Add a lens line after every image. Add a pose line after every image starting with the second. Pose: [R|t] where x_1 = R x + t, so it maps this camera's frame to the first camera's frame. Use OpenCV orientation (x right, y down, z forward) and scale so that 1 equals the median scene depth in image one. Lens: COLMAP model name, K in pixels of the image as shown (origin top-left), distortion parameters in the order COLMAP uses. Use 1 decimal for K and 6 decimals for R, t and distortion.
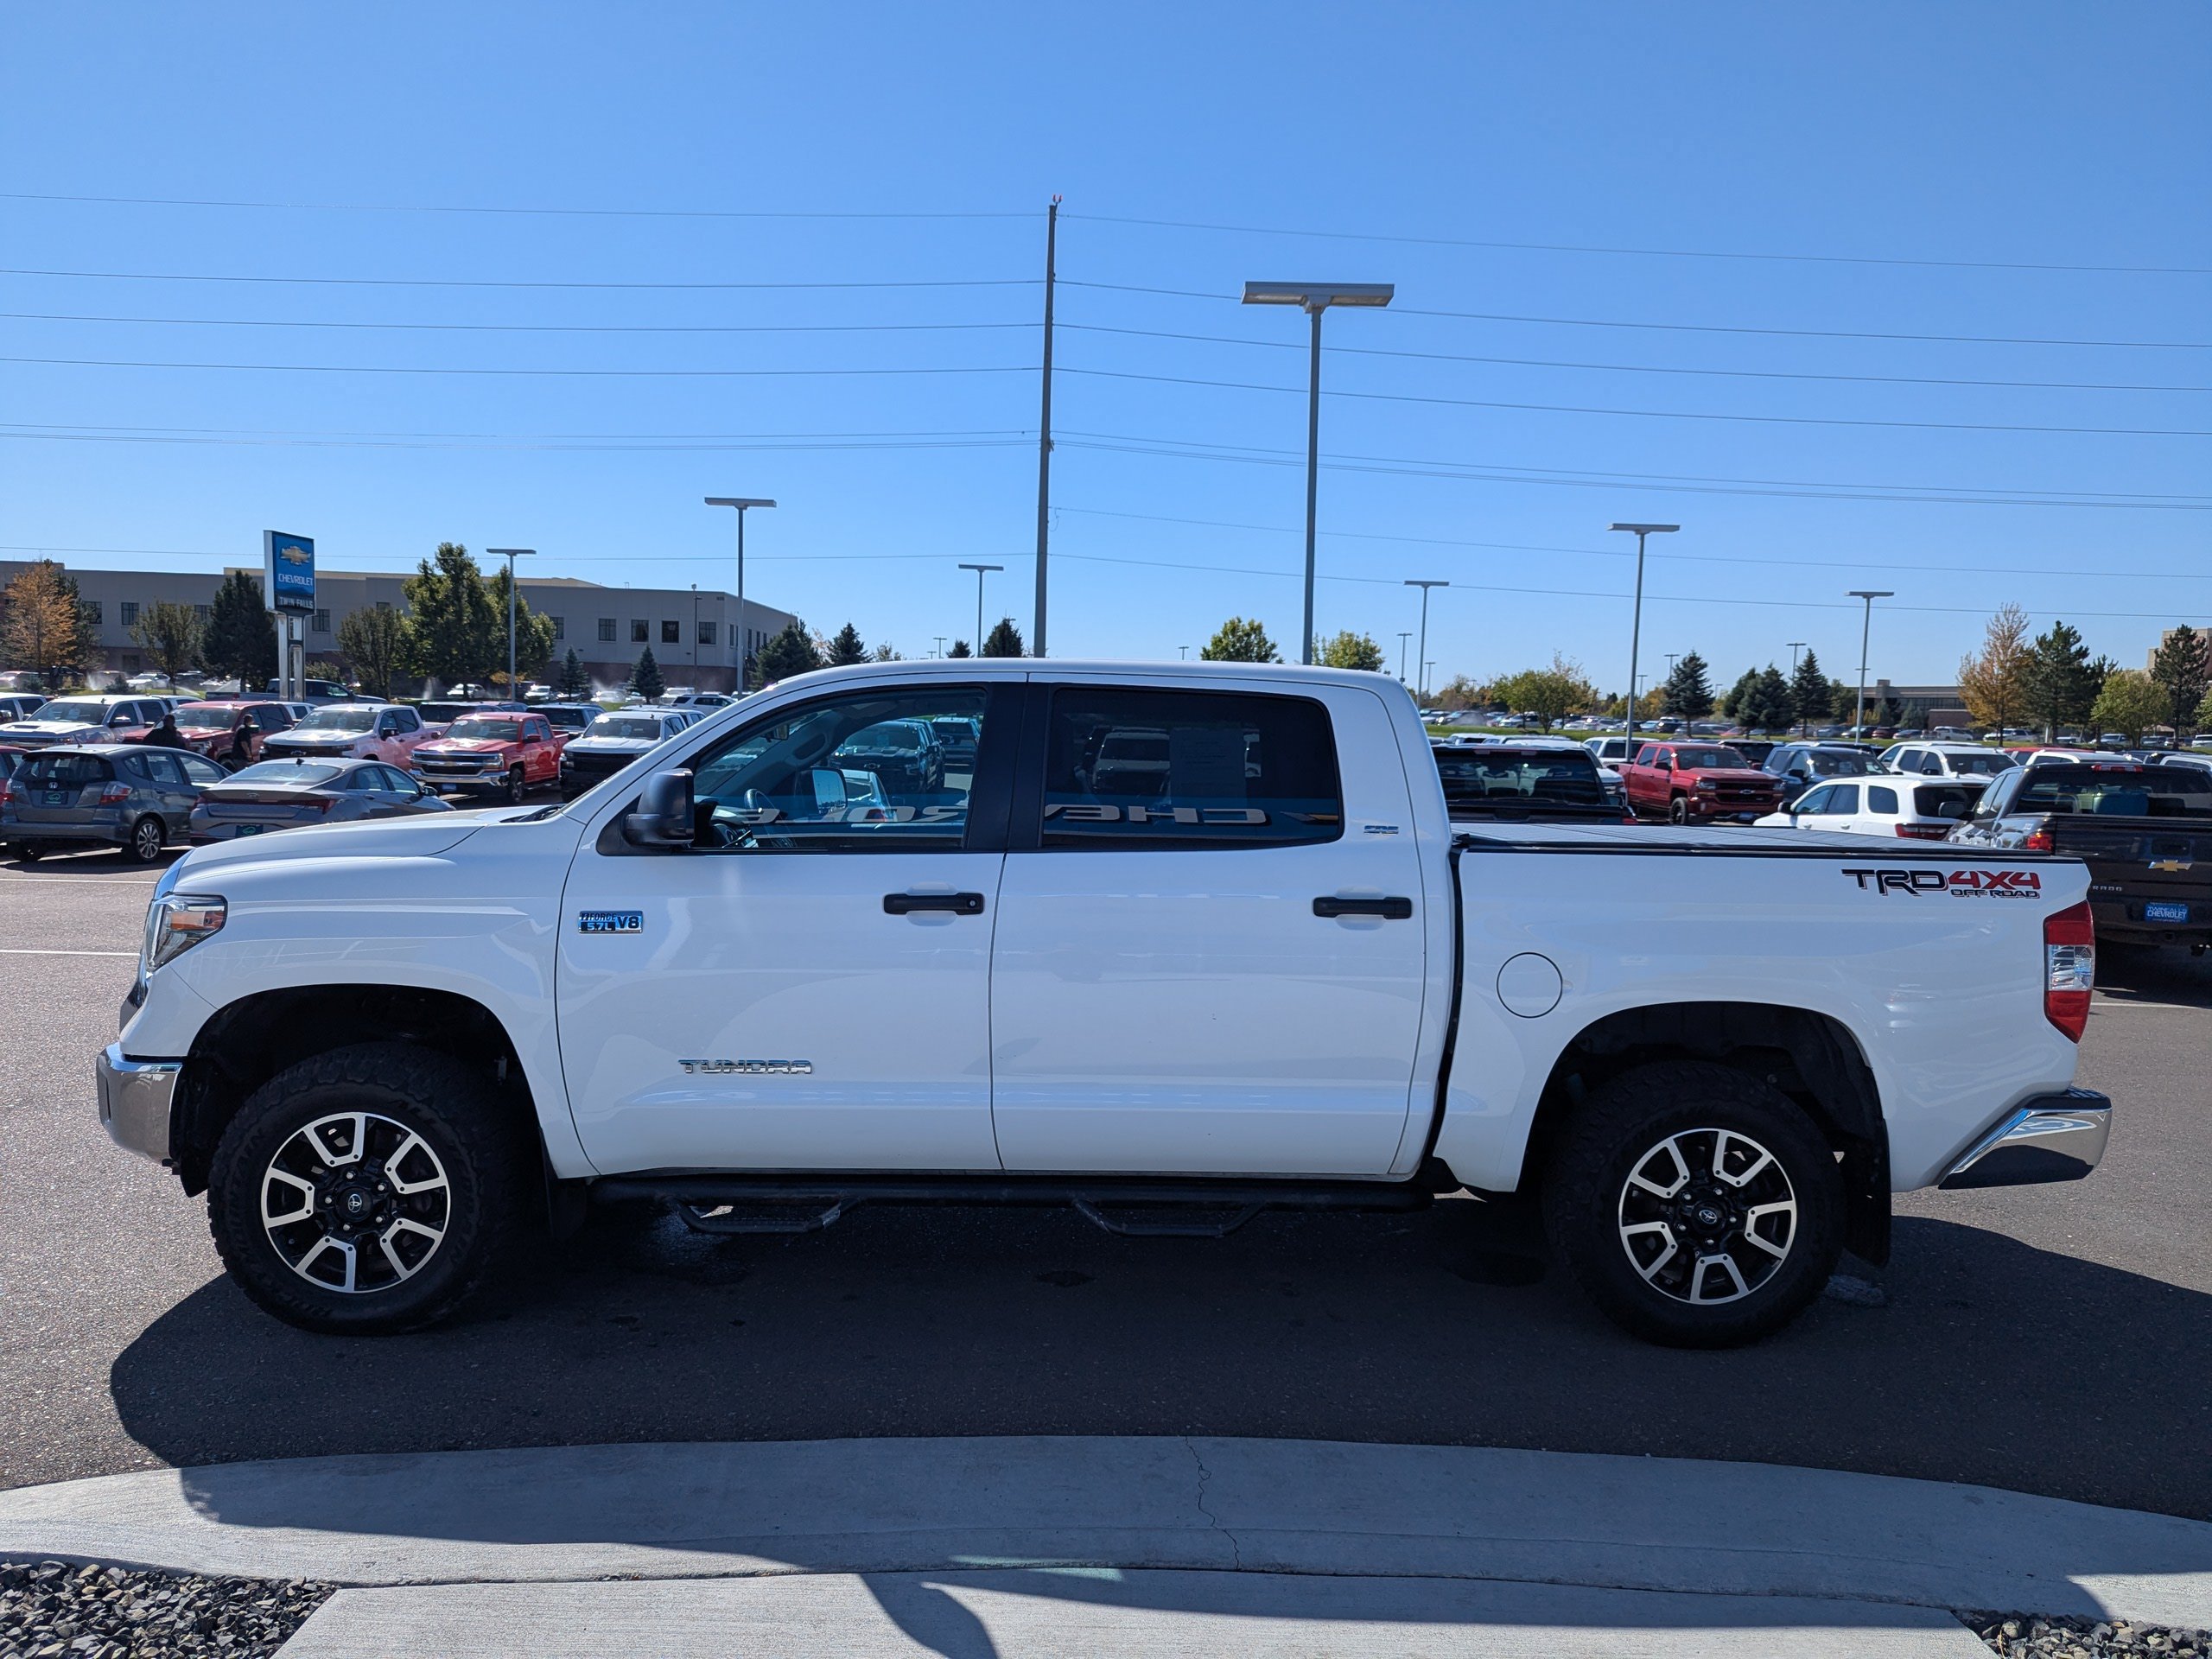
lens RADIAL K [[1576.4, 0, 1113.6], [0, 1576.4, 834.6], [0, 0, 1]] dist [0.048541, -0.038468]
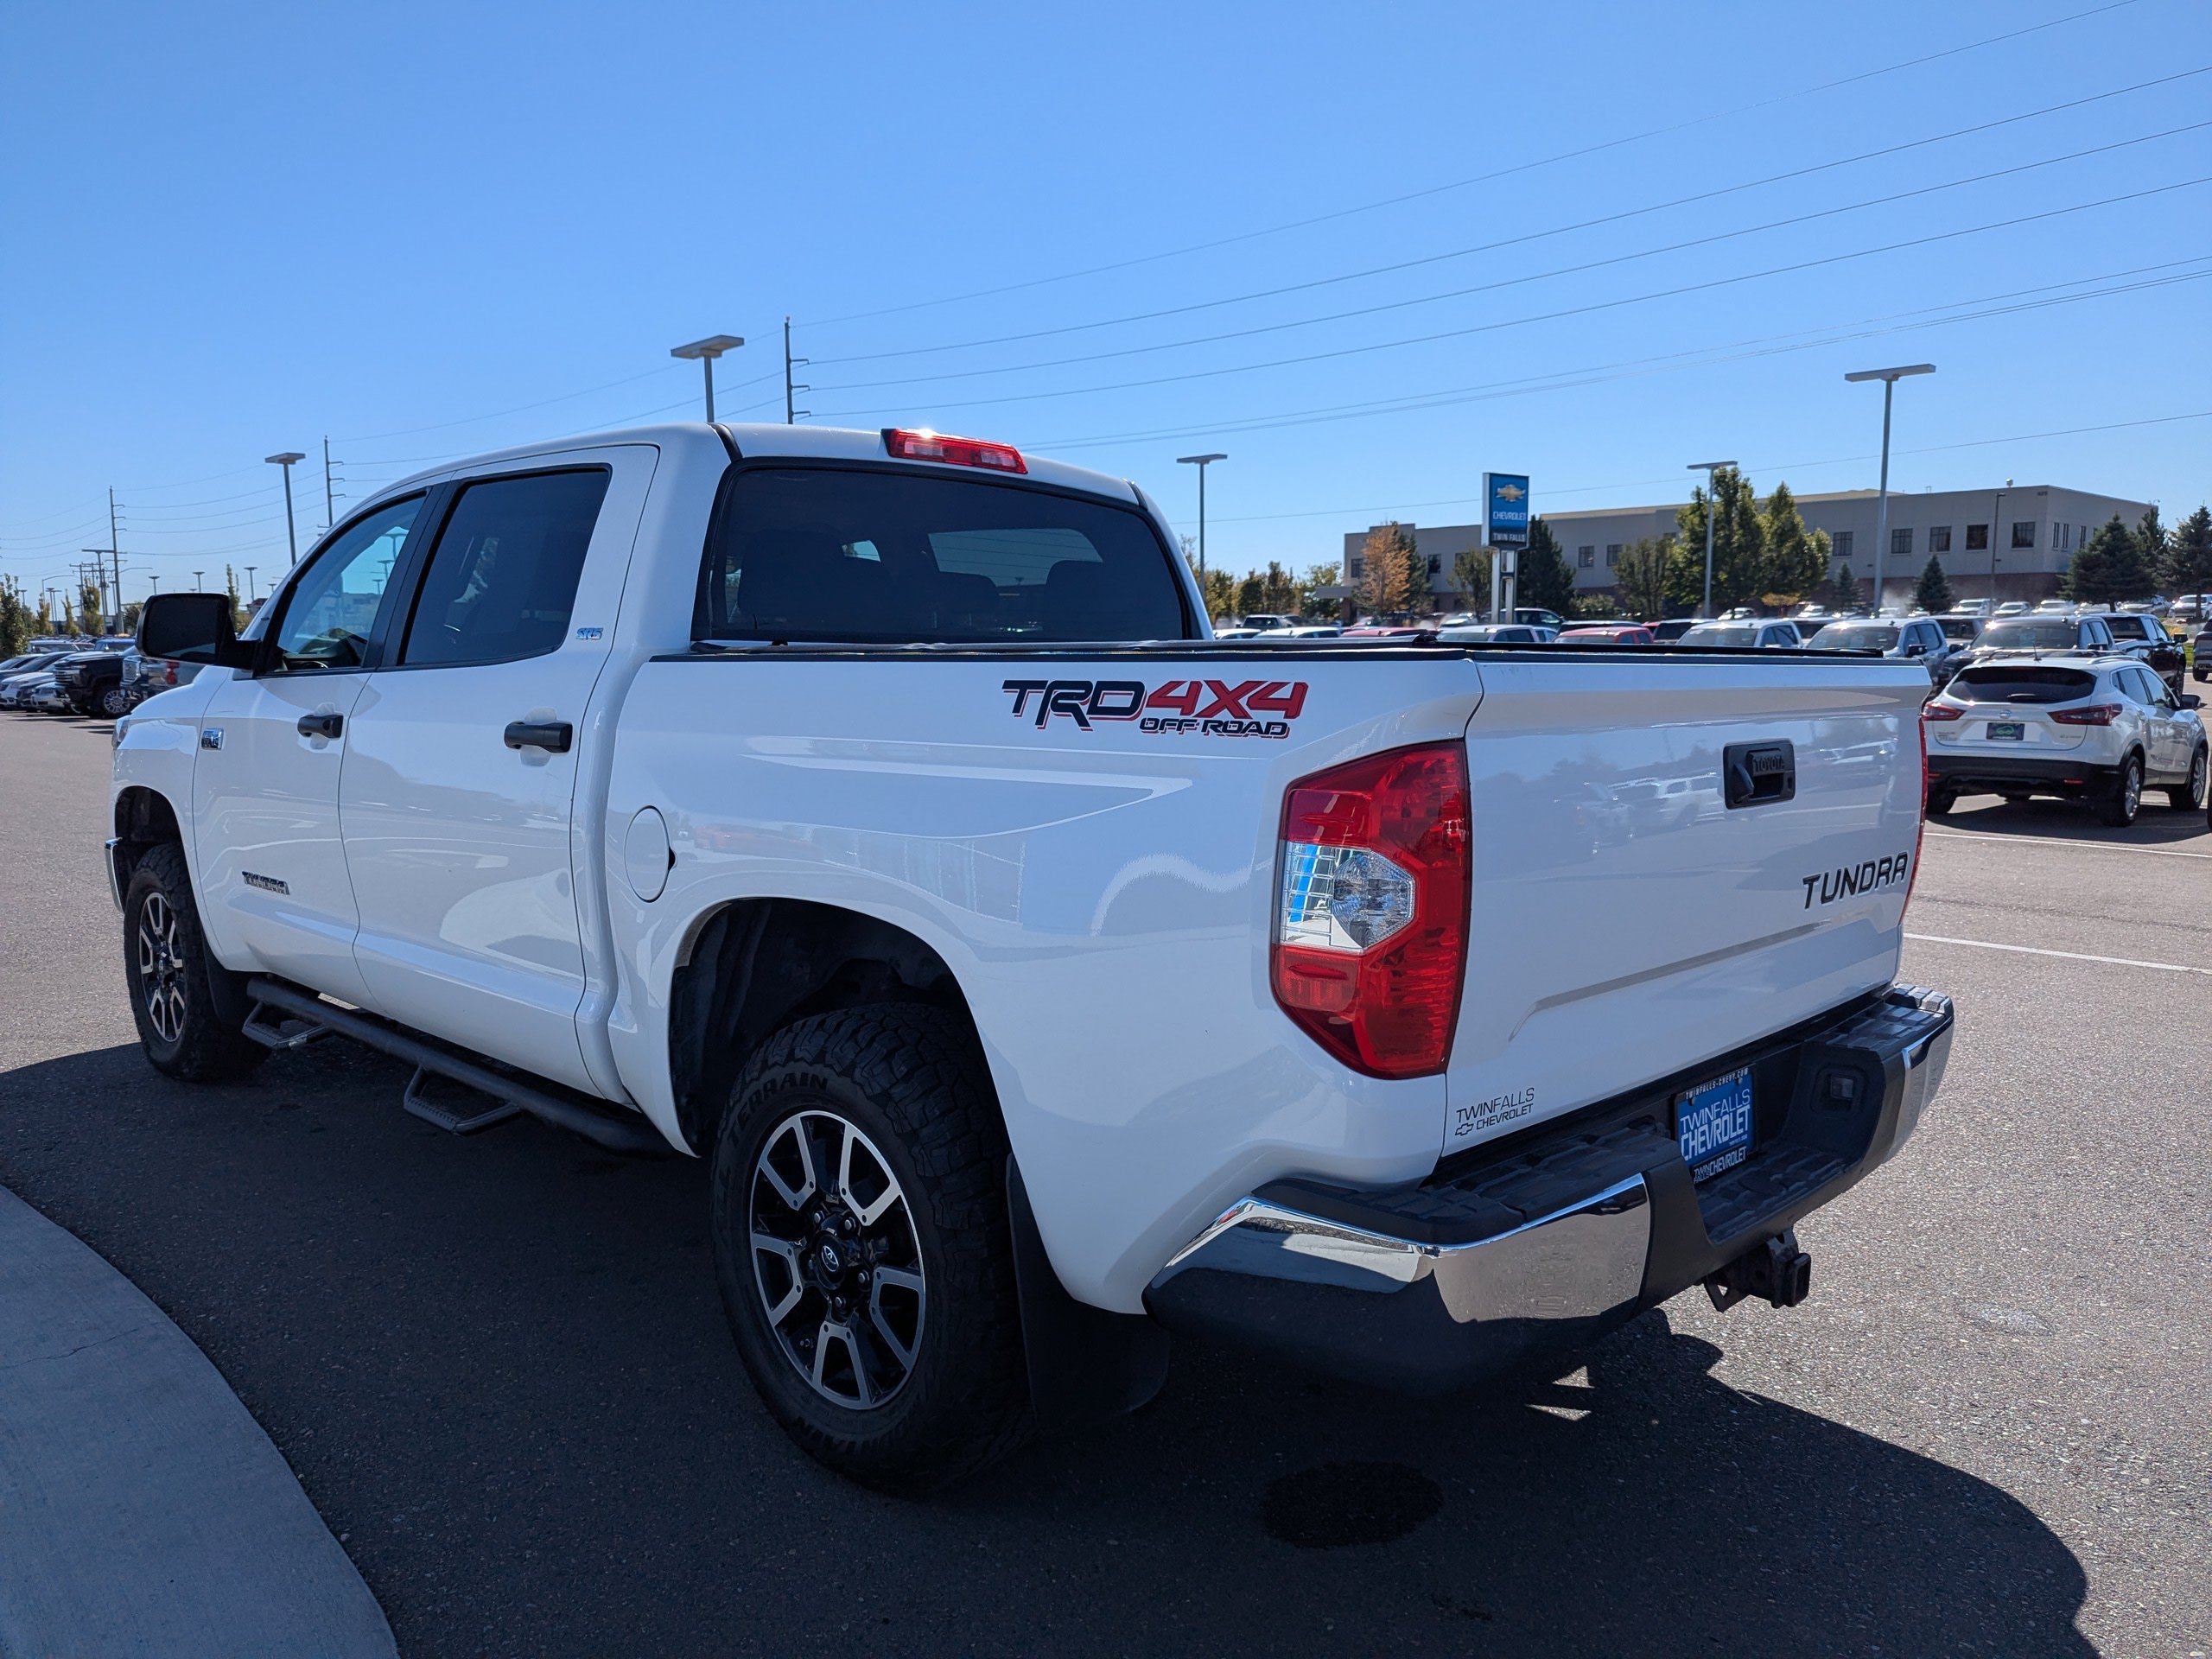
lens RADIAL K [[1576.4, 0, 1118.6], [0, 1576.4, 819.9], [0, 0, 1]] dist [0.048541, -0.038468]
pose [[0.680900, 0.048726, -0.730754, 0.098698], [-0.024723, 0.998745, 0.043560, 0.005048], [0.731959, -0.011594, 0.681250, 0.074748]]
